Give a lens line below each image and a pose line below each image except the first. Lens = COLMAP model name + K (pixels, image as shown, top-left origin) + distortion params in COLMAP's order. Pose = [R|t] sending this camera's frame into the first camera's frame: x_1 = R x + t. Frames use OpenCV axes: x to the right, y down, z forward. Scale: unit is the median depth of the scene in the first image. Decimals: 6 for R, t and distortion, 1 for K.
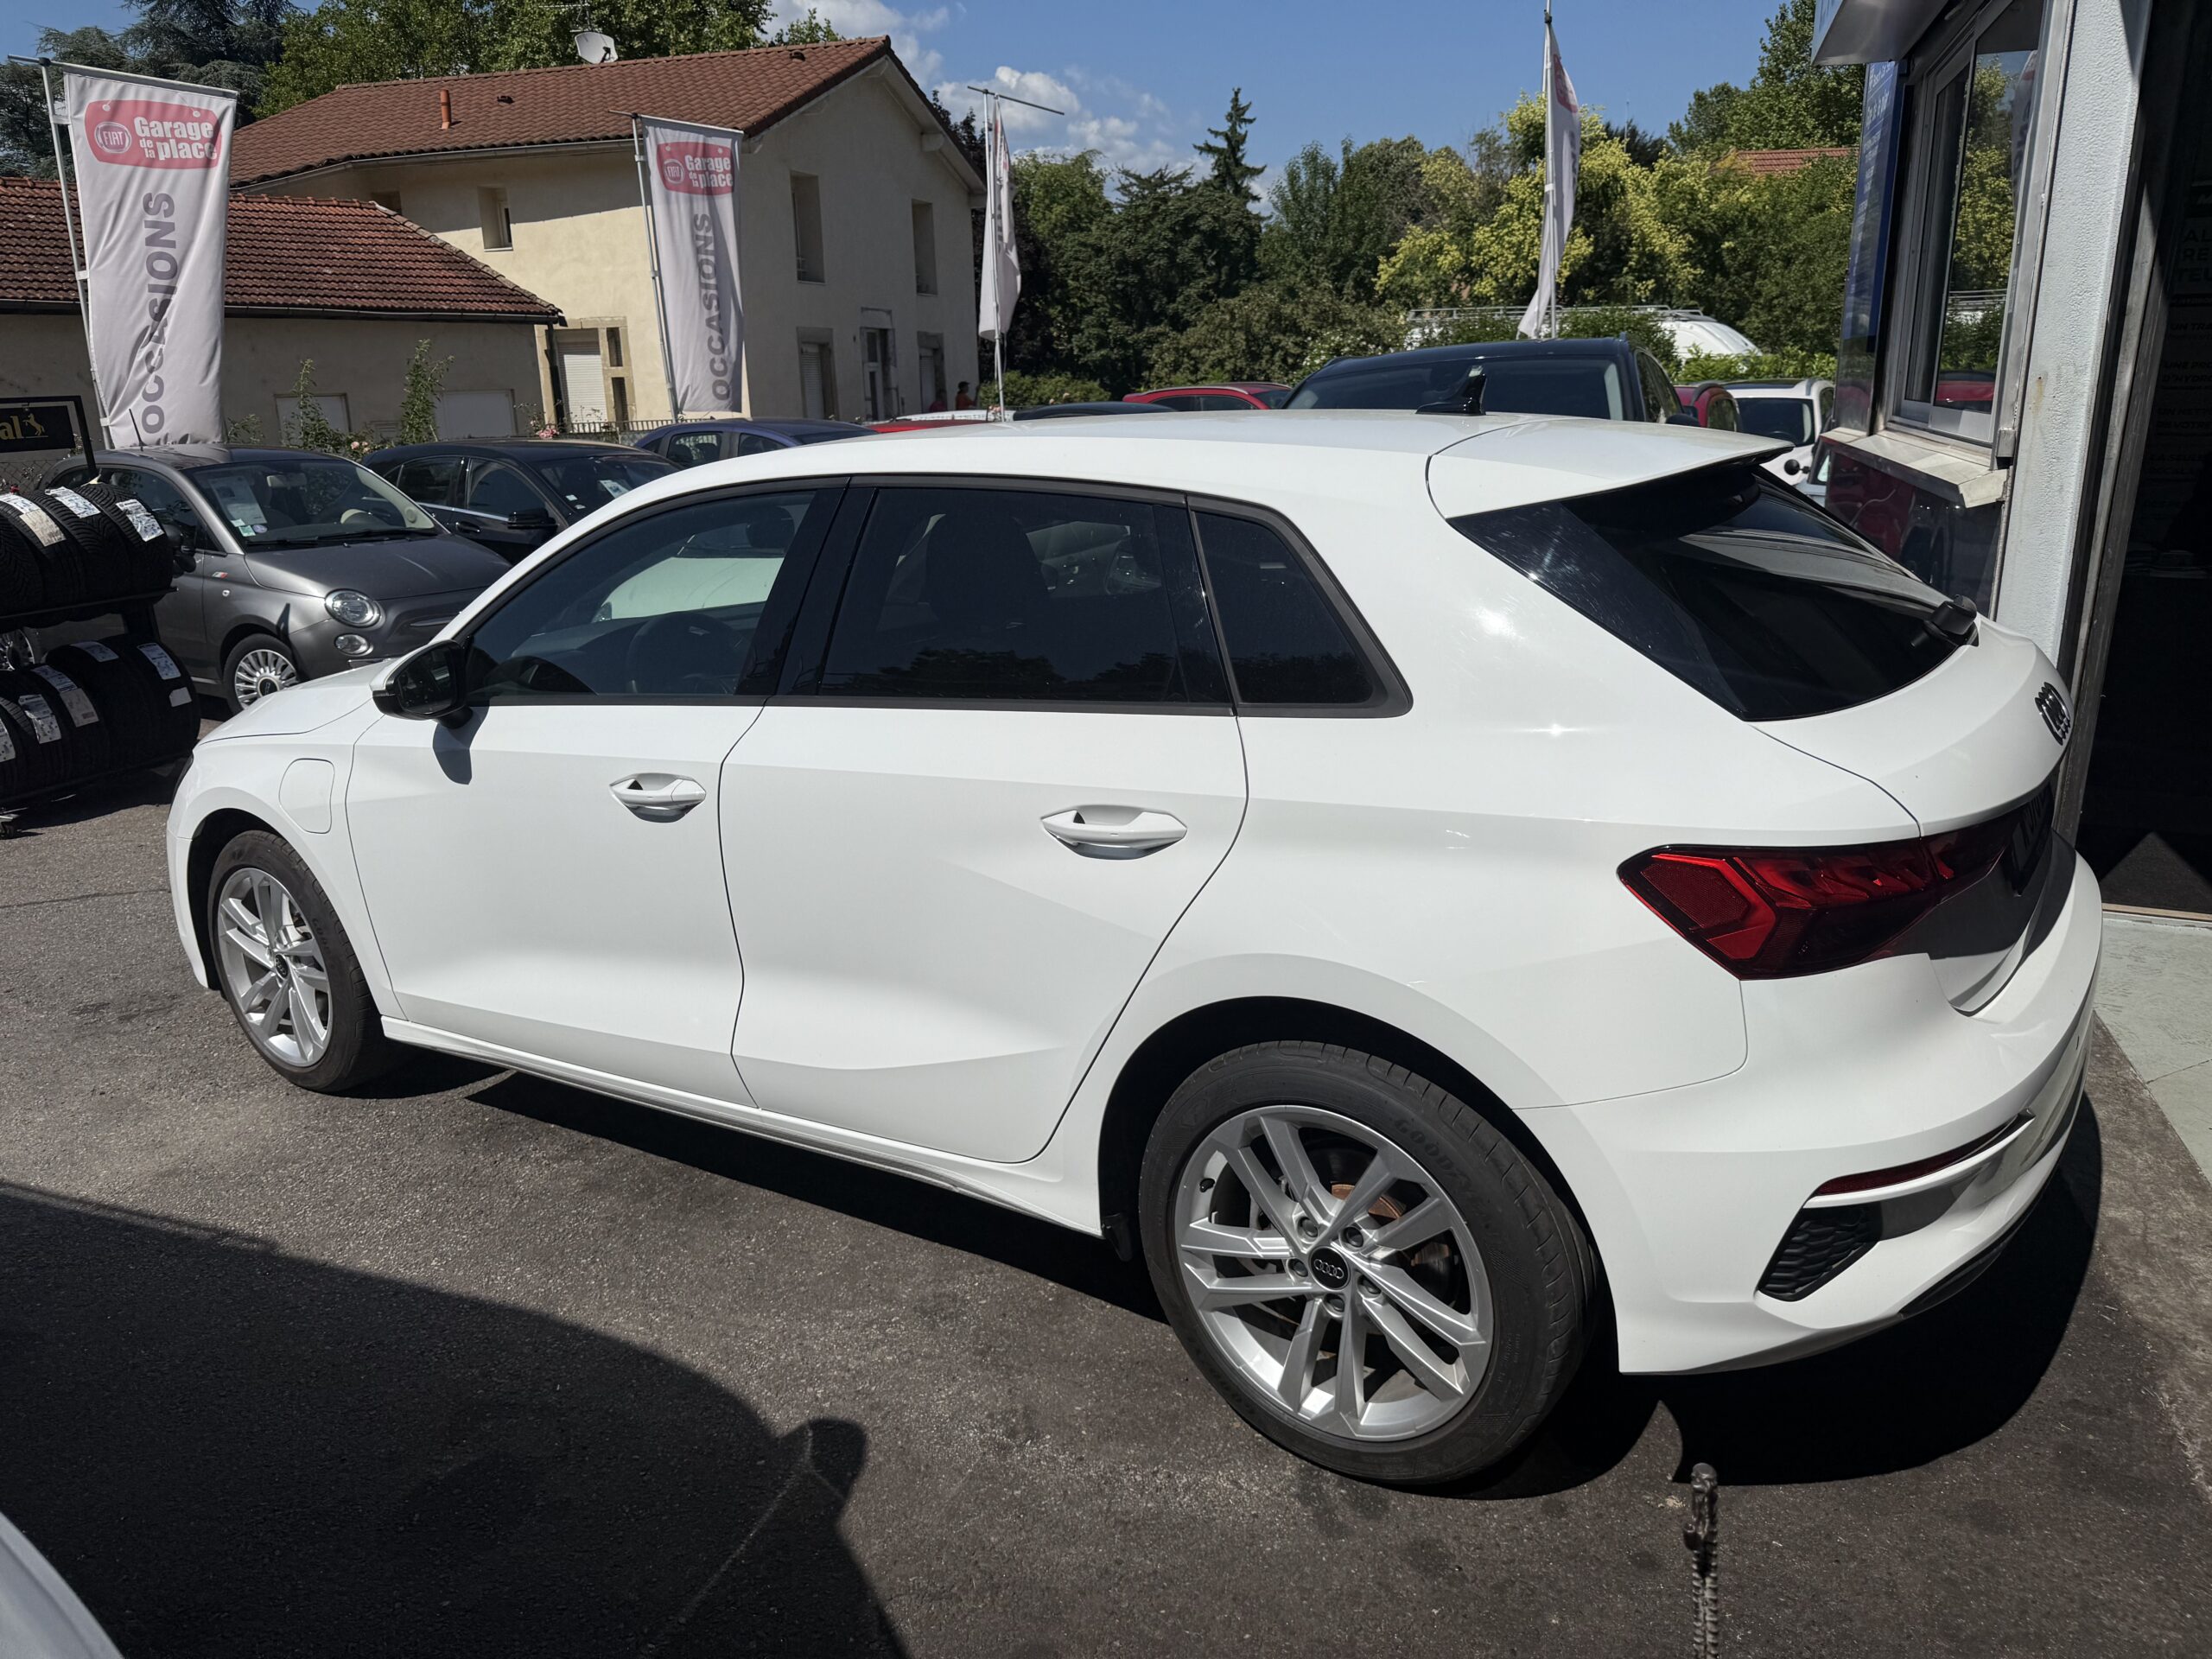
lens RADIAL K [[1534.4, 0, 1106.0], [0, 1534.4, 829.5], [0, 0, 1]] dist [0.011864, -0.021602]
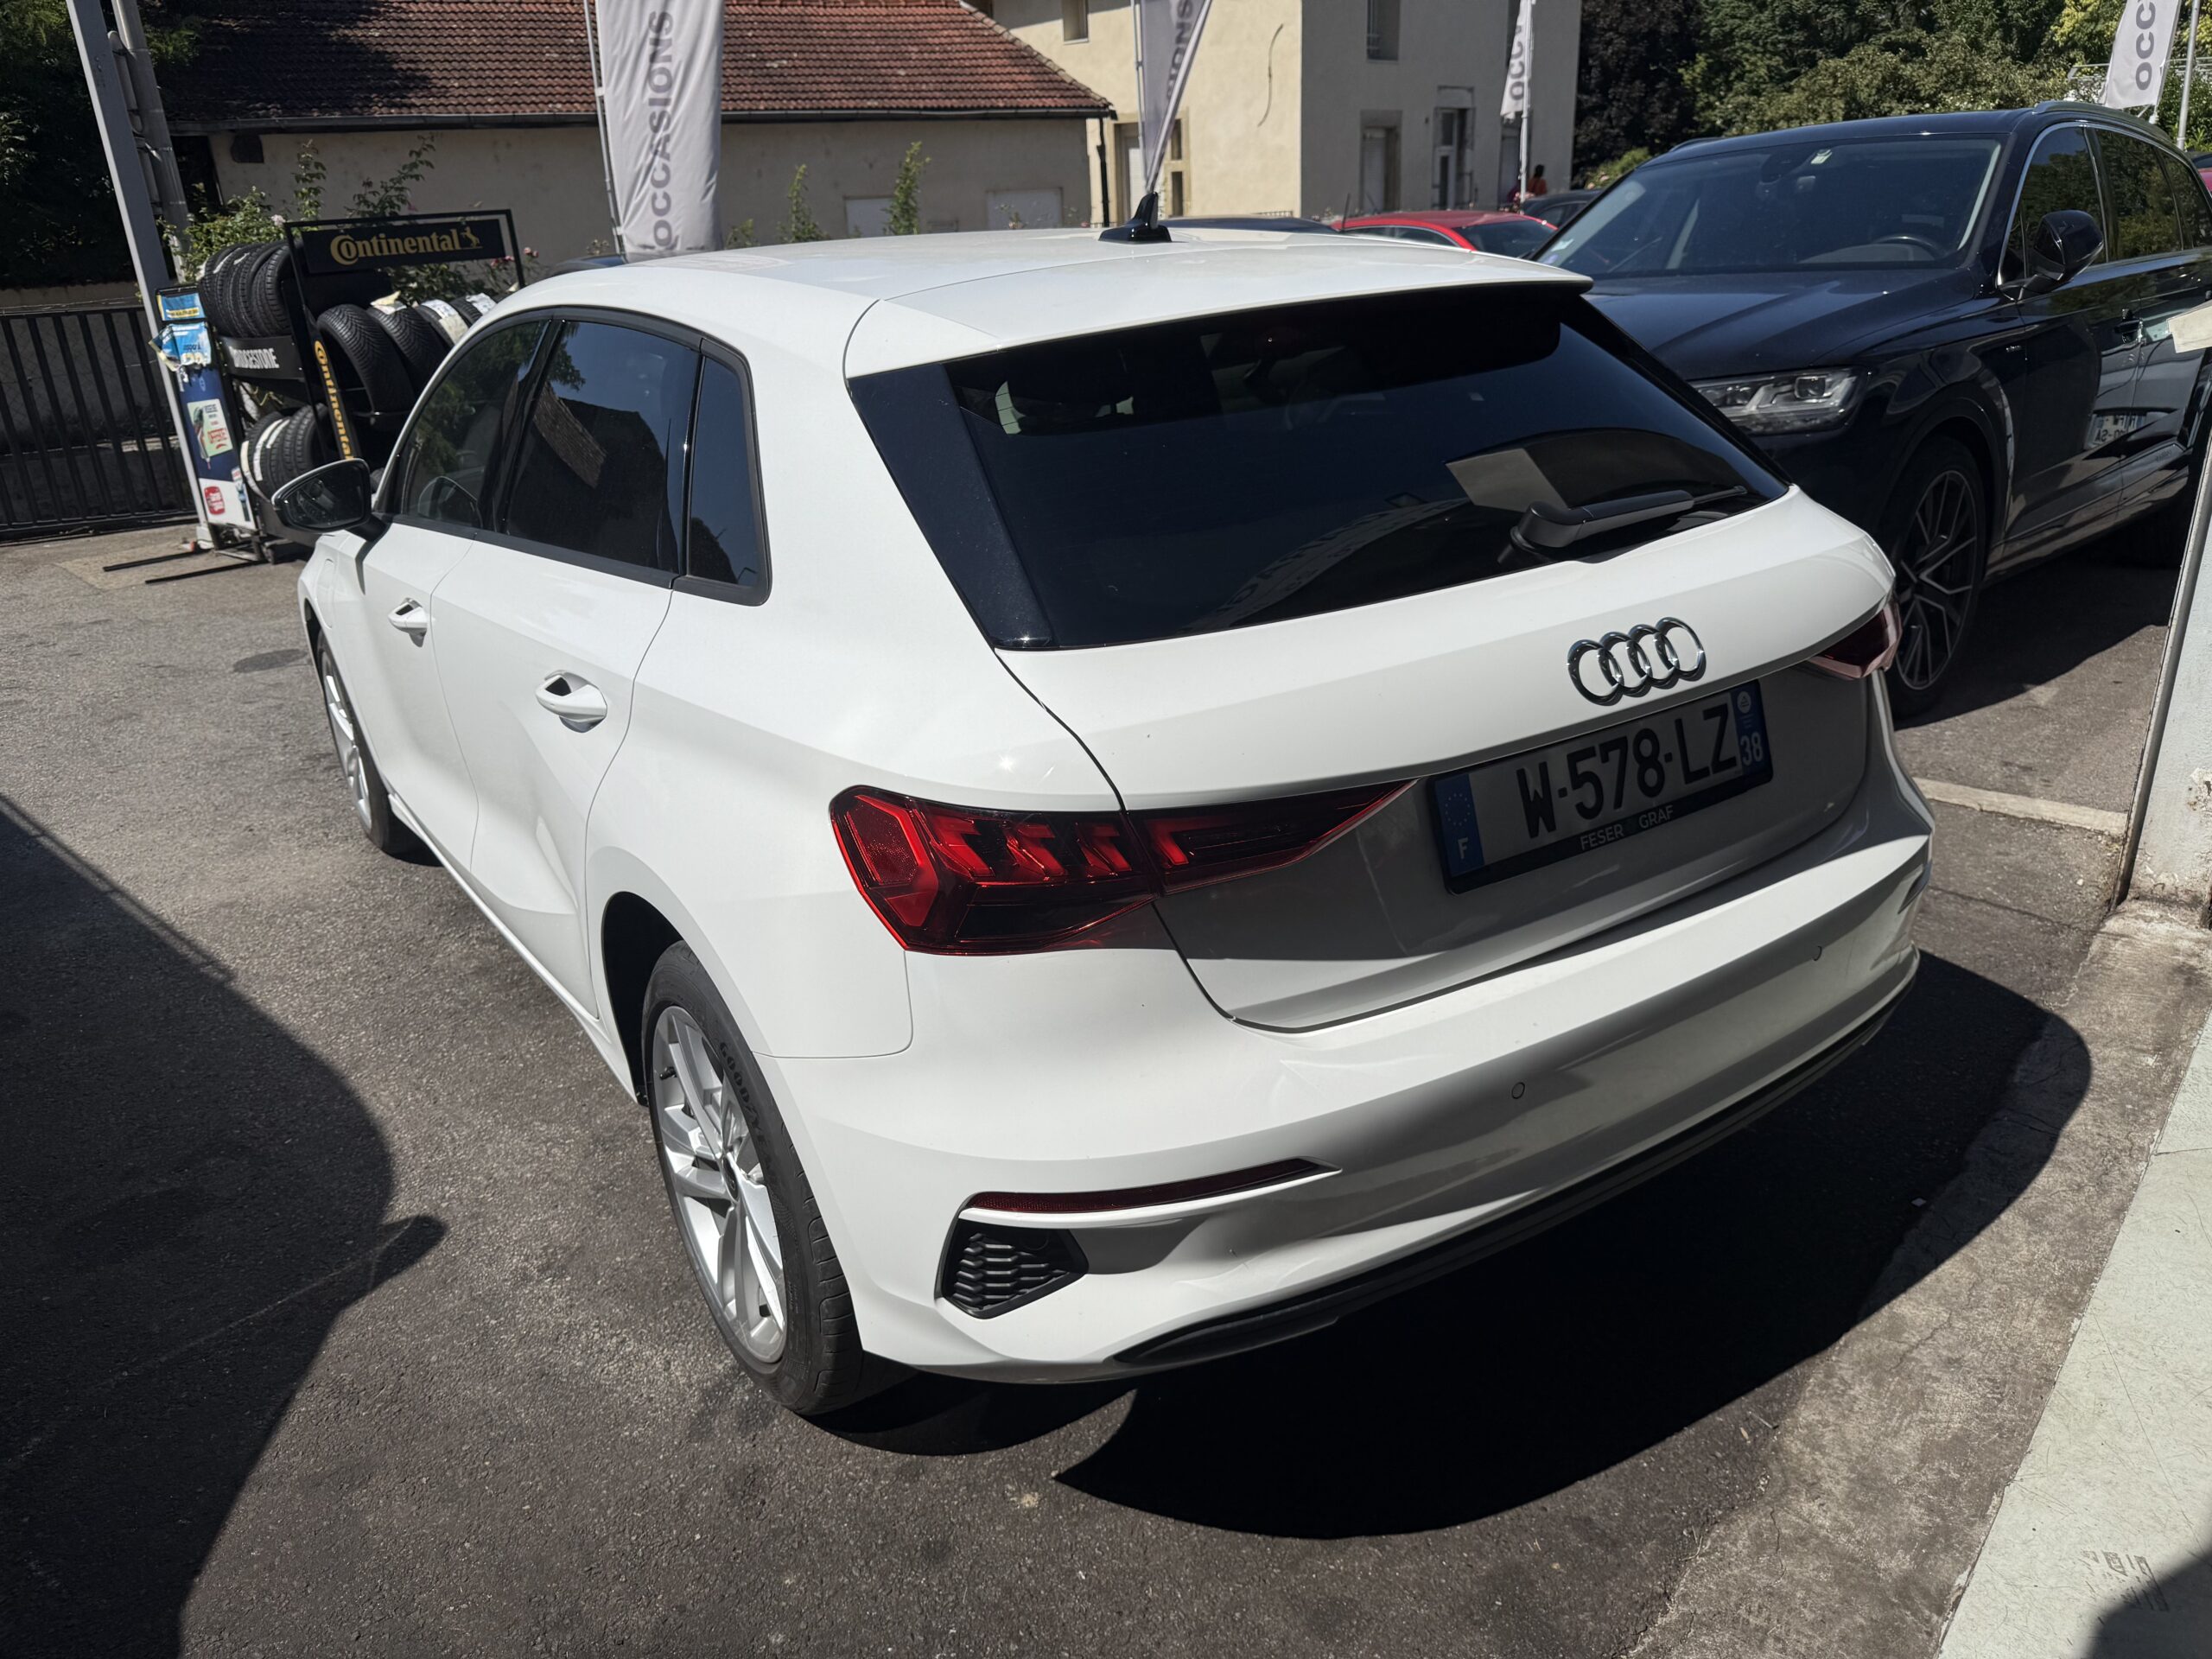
lens RADIAL K [[1542.5, 0, 1096.4], [0, 1542.5, 816.2], [0, 0, 1]] dist [0.046407, -0.070721]
pose [[0.931578, 0.119170, -0.343455, 0.110024], [-0.080080, 0.988808, 0.125883, -0.012884], [0.354612, -0.089766, 0.930695, 0.032441]]
